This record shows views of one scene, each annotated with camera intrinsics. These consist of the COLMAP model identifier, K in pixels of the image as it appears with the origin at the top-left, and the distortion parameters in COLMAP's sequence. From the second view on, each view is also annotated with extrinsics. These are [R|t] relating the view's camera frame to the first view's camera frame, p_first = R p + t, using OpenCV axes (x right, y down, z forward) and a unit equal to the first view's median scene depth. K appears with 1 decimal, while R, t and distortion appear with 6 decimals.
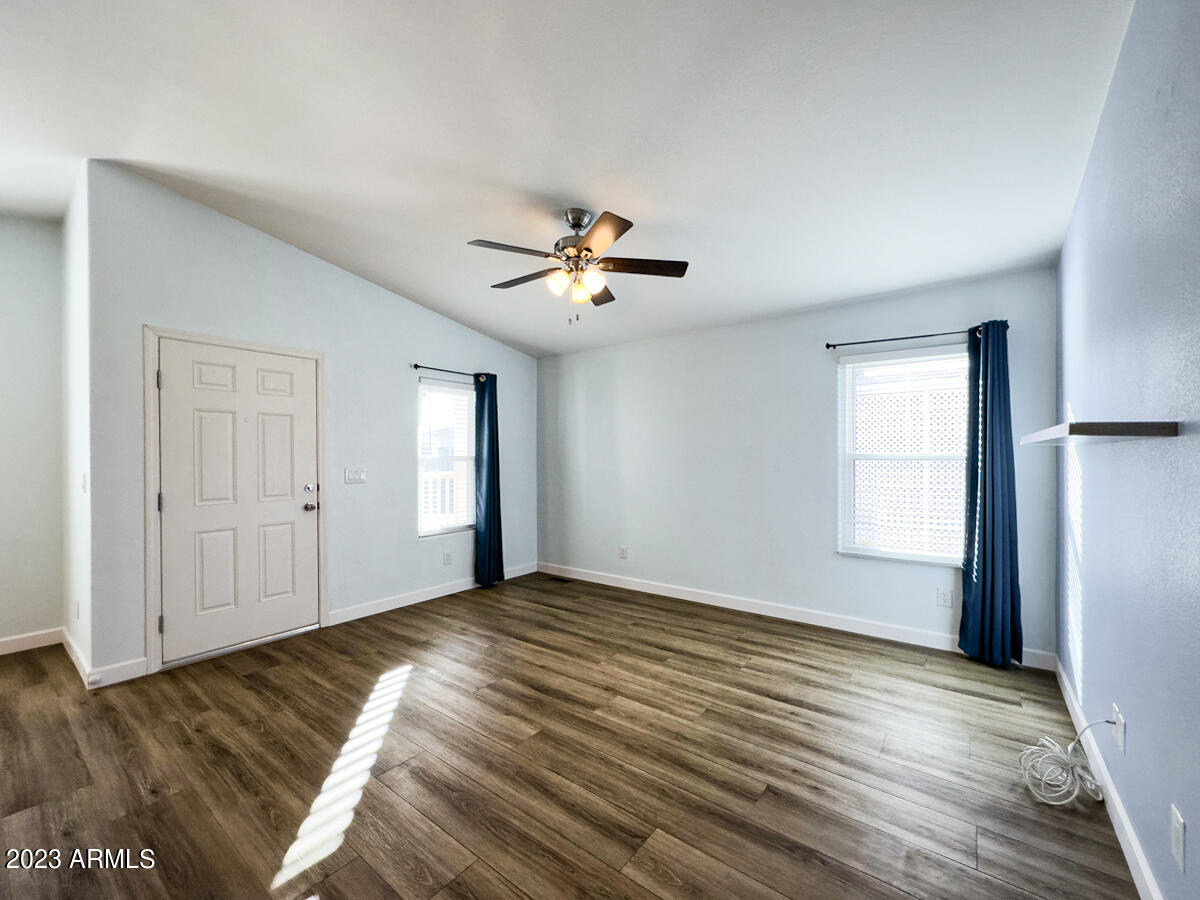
lens RADIAL K [[483.4, 0, 599.7], [0, 483.4, 459.3], [0, 0, 1]] dist [0.000600, -0.000186]
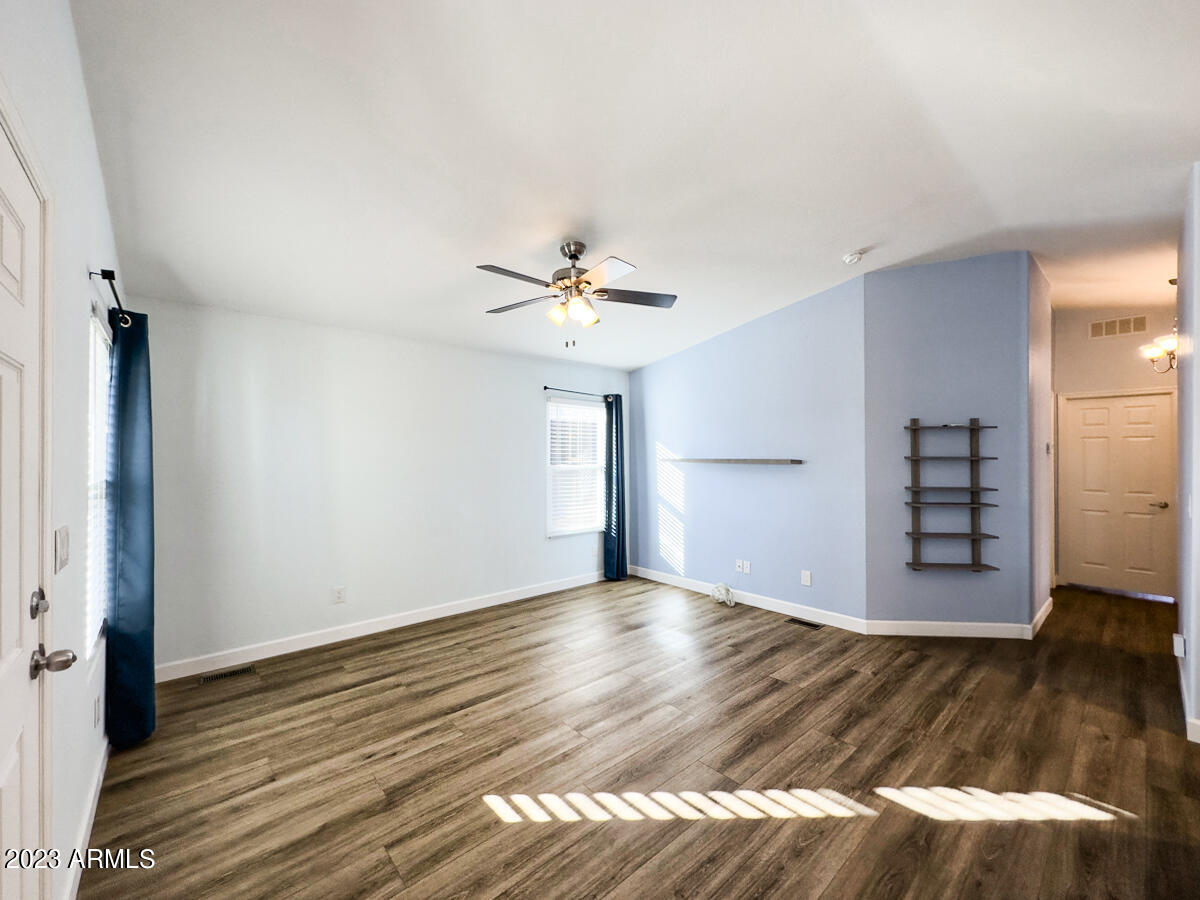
lens RADIAL K [[483.4, 0, 597.3], [0, 483.4, 451.5], [0, 0, 1]] dist [0.000600, -0.000186]
pose [[0.196203, 0.014811, 0.980451, -0.881149], [0.004662, 0.999861, -0.016037, -0.032336], [-0.980552, 0.007718, 0.196107, 0.612501]]
